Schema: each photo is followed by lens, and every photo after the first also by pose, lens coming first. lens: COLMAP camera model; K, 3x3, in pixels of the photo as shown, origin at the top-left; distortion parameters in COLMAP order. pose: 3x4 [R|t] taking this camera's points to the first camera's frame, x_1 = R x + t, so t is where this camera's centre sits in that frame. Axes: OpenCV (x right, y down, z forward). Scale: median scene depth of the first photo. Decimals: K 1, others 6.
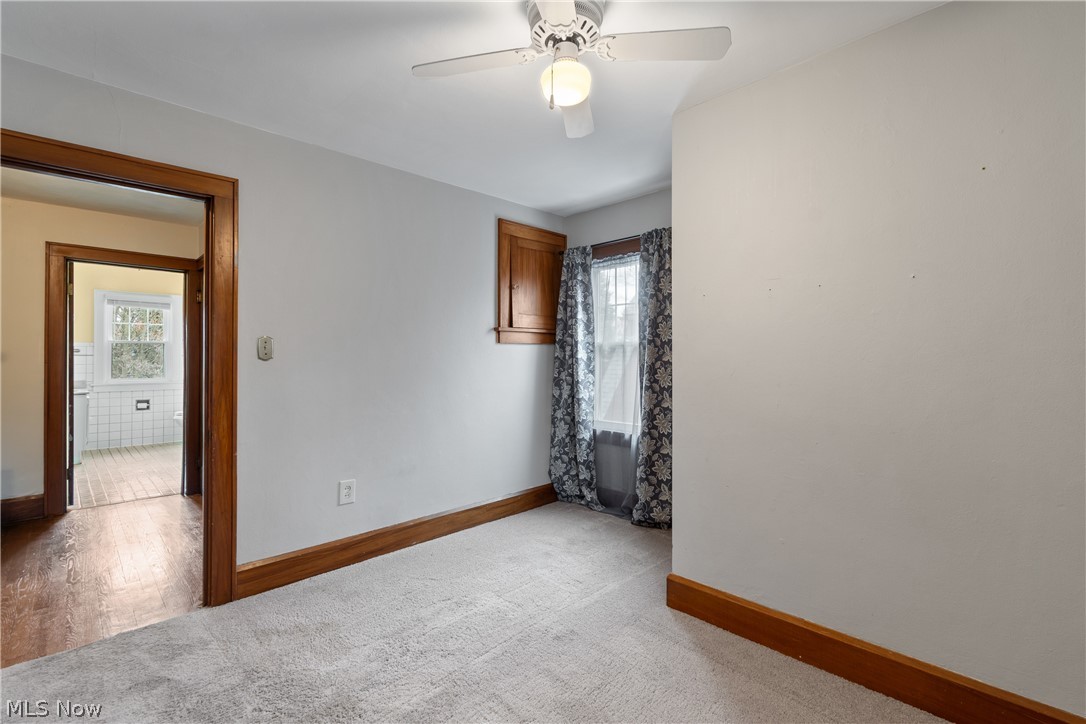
lens RADIAL K [[482.8, 0, 555.8], [0, 482.8, 354.4], [0, 0, 1]] dist [0.004196, -0.003987]
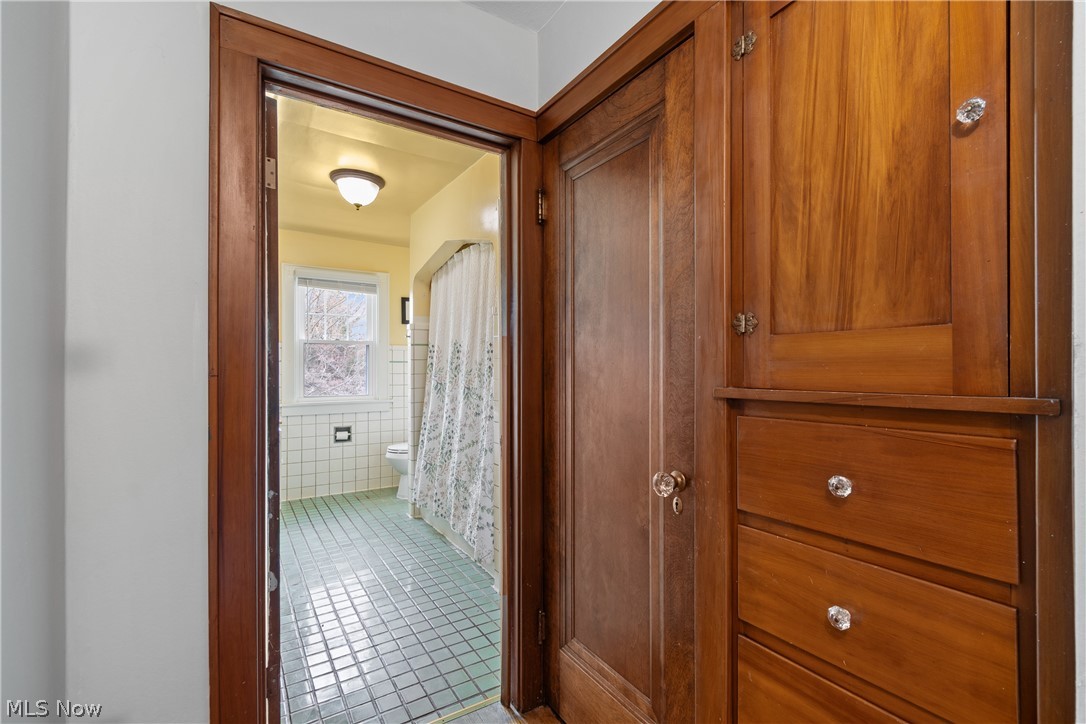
lens RADIAL K [[482.8, 0, 555.8], [0, 482.8, 354.4], [0, 0, 1]] dist [0.004196, -0.003987]
pose [[0.977290, -0.015827, -0.211317, -0.418347], [0.013082, 0.999811, -0.014385, 0.006486], [0.211504, 0.011294, 0.977312, 0.400964]]
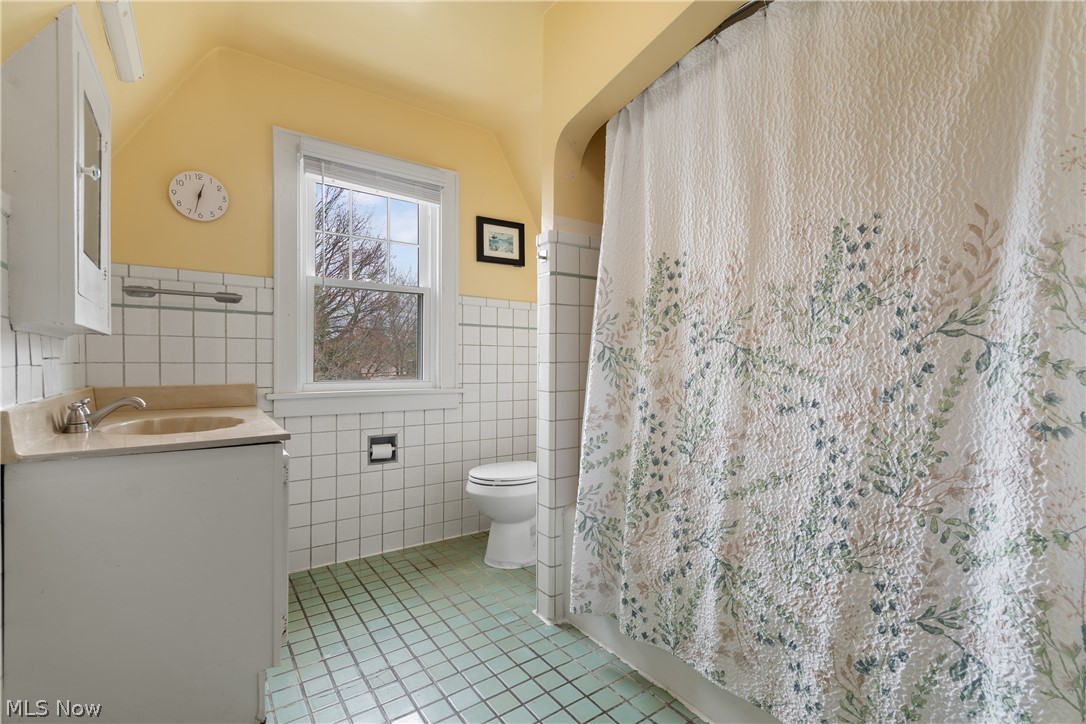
lens RADIAL K [[473.3, 0, 543.0], [0, 473.3, 362.0], [0, 0, 1]] dist [0.002493, -0.000141]
pose [[0.983386, -0.011656, -0.181151, -0.660759], [0.011251, 0.999931, -0.003267, 0.038559], [0.181177, 0.001174, 0.983450, 0.654614]]
